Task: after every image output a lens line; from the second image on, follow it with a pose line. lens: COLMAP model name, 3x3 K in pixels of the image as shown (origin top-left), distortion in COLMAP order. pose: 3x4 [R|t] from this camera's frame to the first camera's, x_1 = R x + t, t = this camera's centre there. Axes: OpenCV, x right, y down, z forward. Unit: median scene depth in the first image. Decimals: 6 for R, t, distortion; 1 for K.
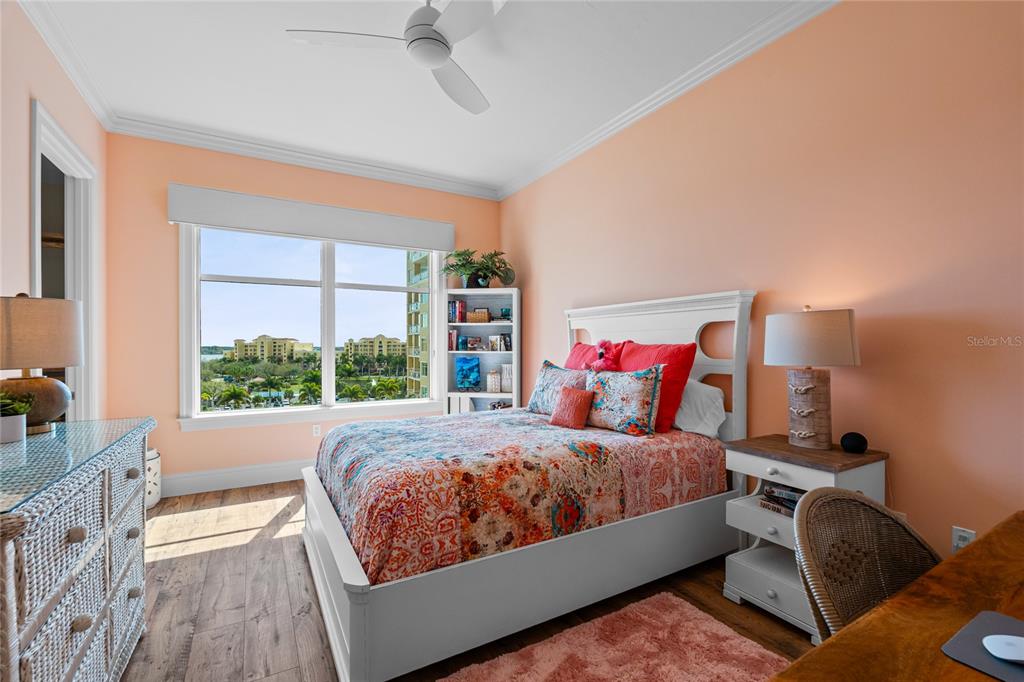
lens RADIAL K [[447.0, 0, 513.3], [0, 447.0, 345.8], [0, 0, 1]] dist [-0.002935, -0.000333]
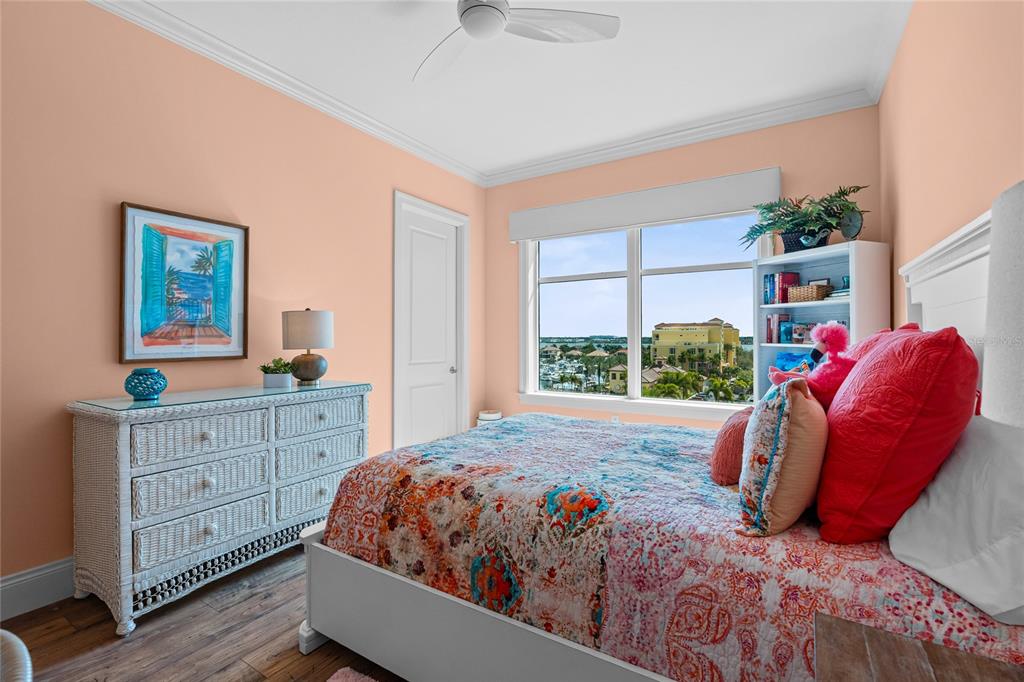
lens RADIAL K [[460.9, 0, 537.1], [0, 460.9, 334.2], [0, 0, 1]] dist [-0.000760, 0.000197]
pose [[0.468984, -0.004963, -0.883193, 0.728550], [0.000602, 0.999986, -0.005300, 0.000554], [0.883206, 0.001954, 0.468980, 0.676789]]
